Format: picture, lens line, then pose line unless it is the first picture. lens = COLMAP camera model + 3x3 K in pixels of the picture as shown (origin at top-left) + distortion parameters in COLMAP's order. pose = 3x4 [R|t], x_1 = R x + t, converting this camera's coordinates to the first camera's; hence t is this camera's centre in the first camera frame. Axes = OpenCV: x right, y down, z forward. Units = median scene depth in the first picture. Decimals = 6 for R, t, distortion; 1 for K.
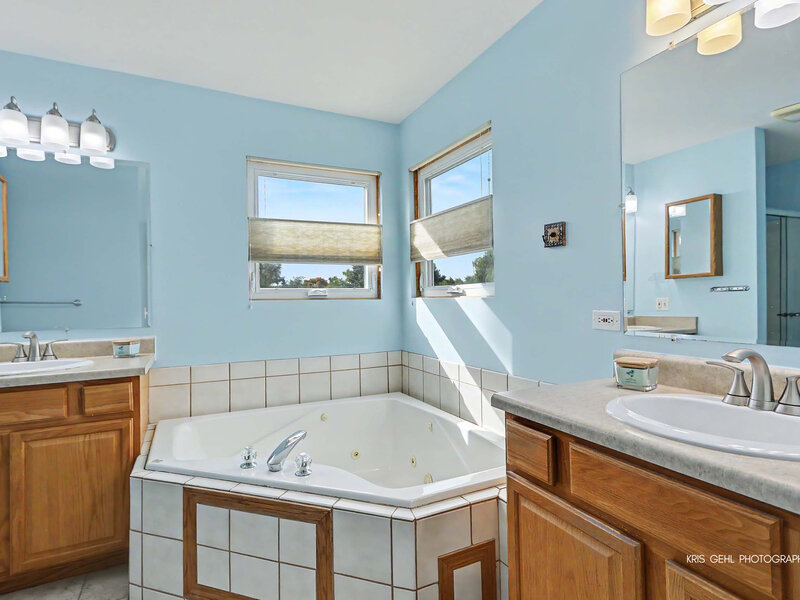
lens RADIAL K [[433.5, 0, 398.2], [0, 433.5, 299.6], [0, 0, 1]] dist [0.026027, 0.002490]
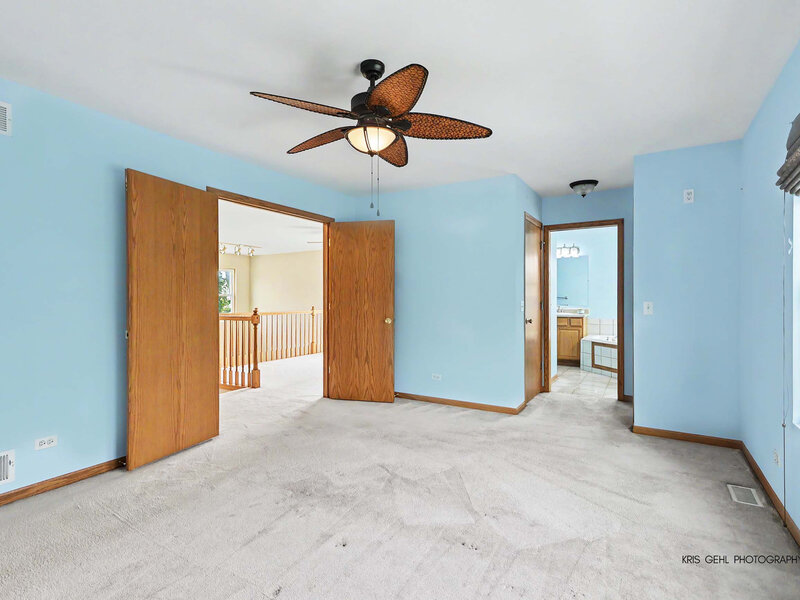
lens RADIAL K [[433.5, 0, 397.5], [0, 433.5, 296.8], [0, 0, 1]] dist [0.026027, 0.002490]
pose [[0.561930, 0.012107, -0.827096, 1.642741], [-0.013379, 0.999895, 0.005547, -0.005232], [0.827077, 0.007949, 0.562033, -2.483336]]
